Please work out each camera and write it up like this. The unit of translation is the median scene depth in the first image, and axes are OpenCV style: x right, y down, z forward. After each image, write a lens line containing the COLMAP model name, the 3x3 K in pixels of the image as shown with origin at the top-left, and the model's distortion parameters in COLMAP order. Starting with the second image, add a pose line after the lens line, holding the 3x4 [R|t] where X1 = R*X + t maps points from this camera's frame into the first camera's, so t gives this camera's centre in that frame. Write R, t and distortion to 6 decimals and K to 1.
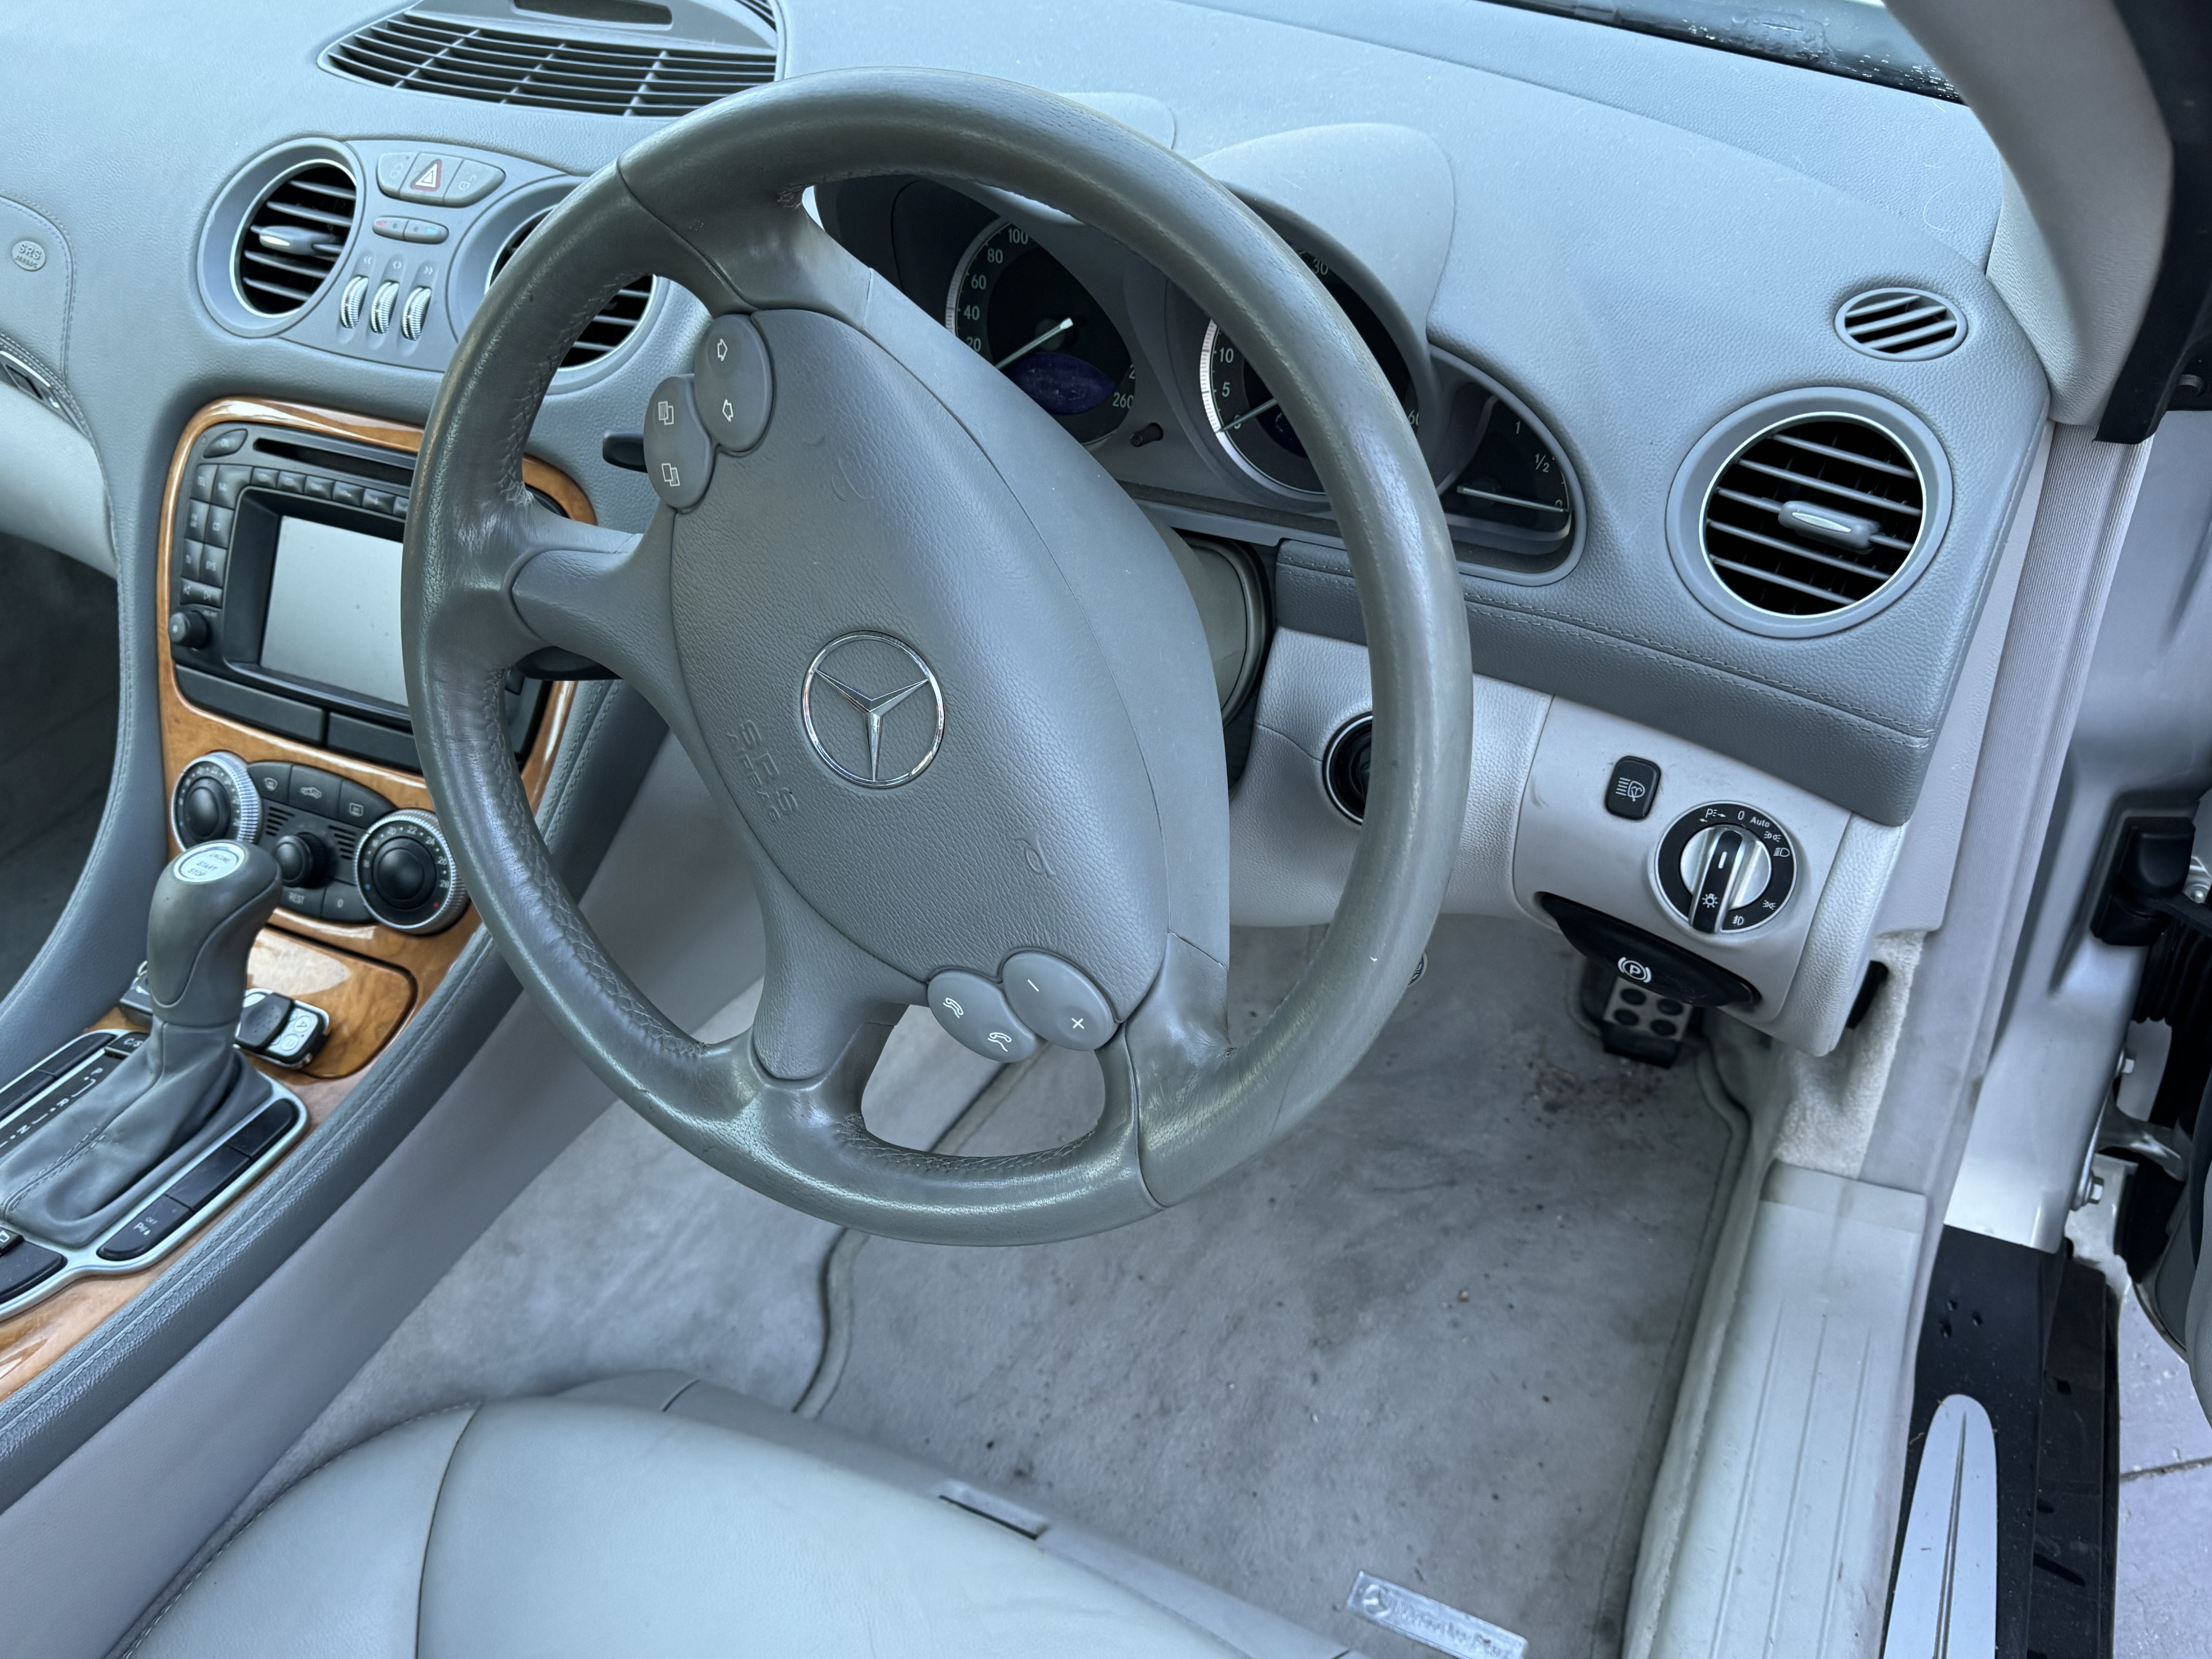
lens RADIAL K [[1810.4, 0, 1106.0], [0, 1810.4, 829.5], [0, 0, 1]] dist [0.140367, -0.252624]
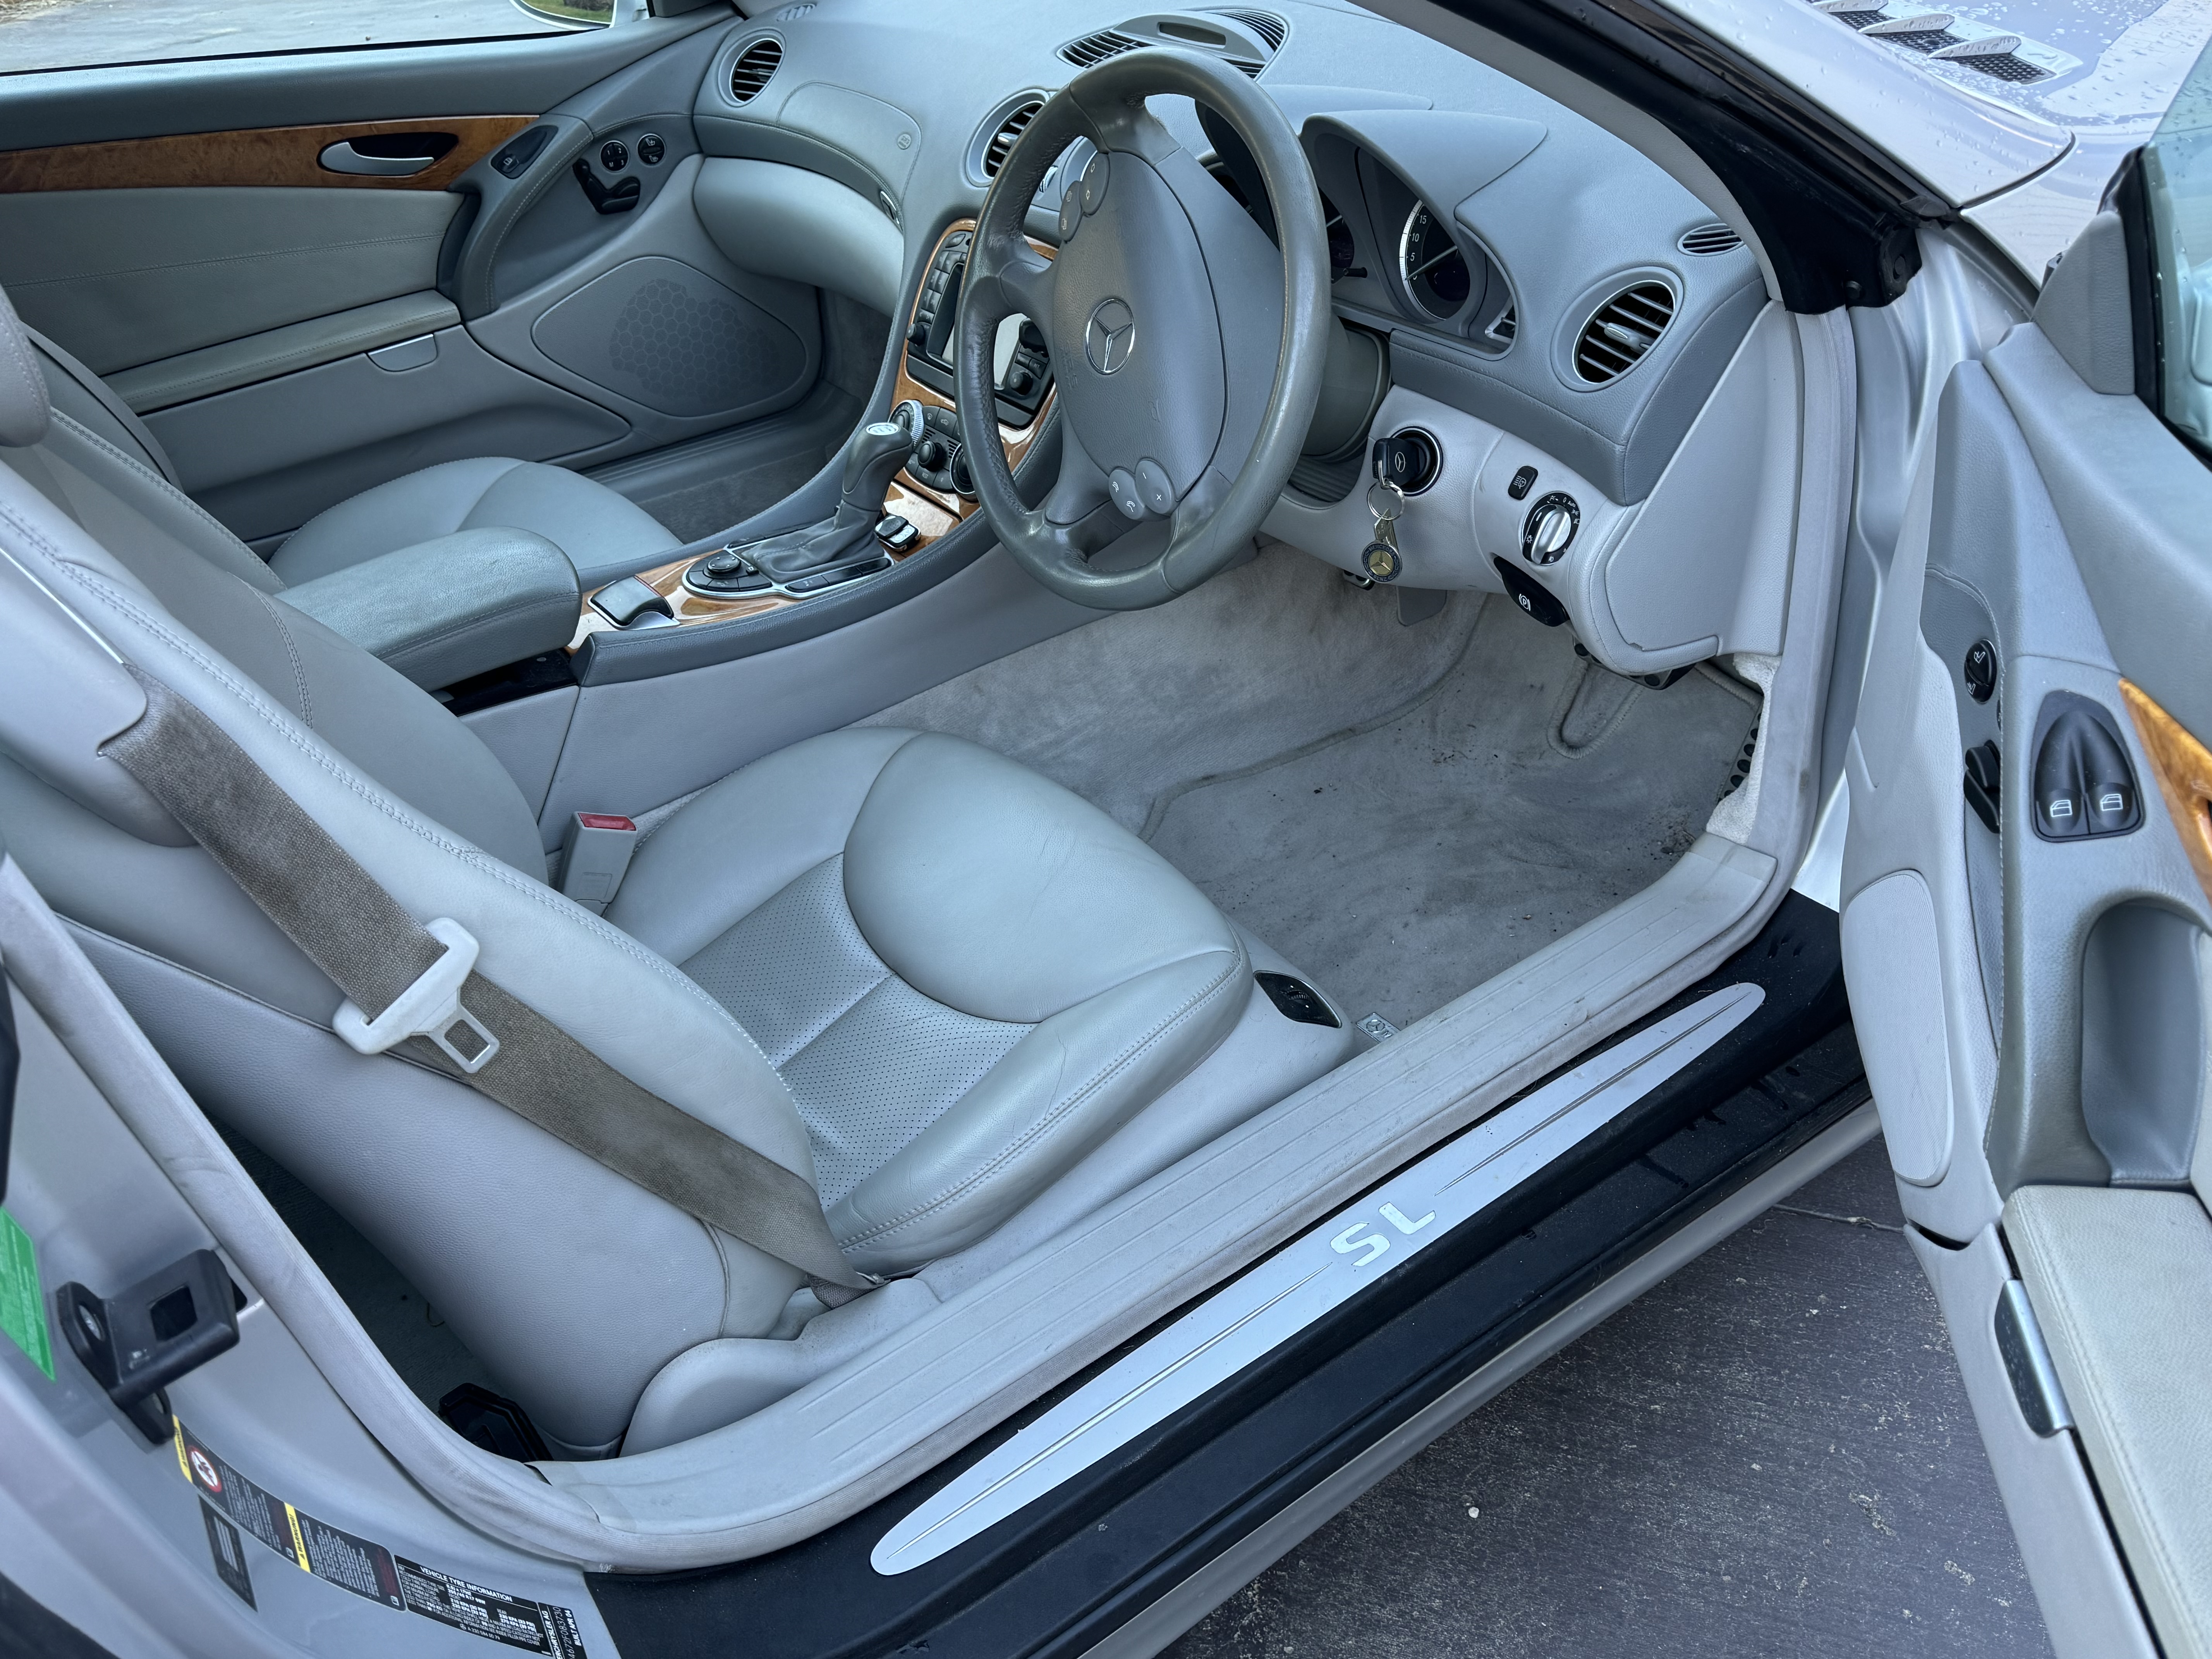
lens RADIAL K [[1810.4, 0, 1106.0], [0, 1810.4, 829.5], [0, 0, 1]] dist [0.140367, -0.252624]
pose [[0.872664, 0.247988, -0.420665, 0.698955], [-0.266388, 0.963741, 0.015521, 0.351894], [0.409261, 0.098516, 0.907083, -0.698893]]
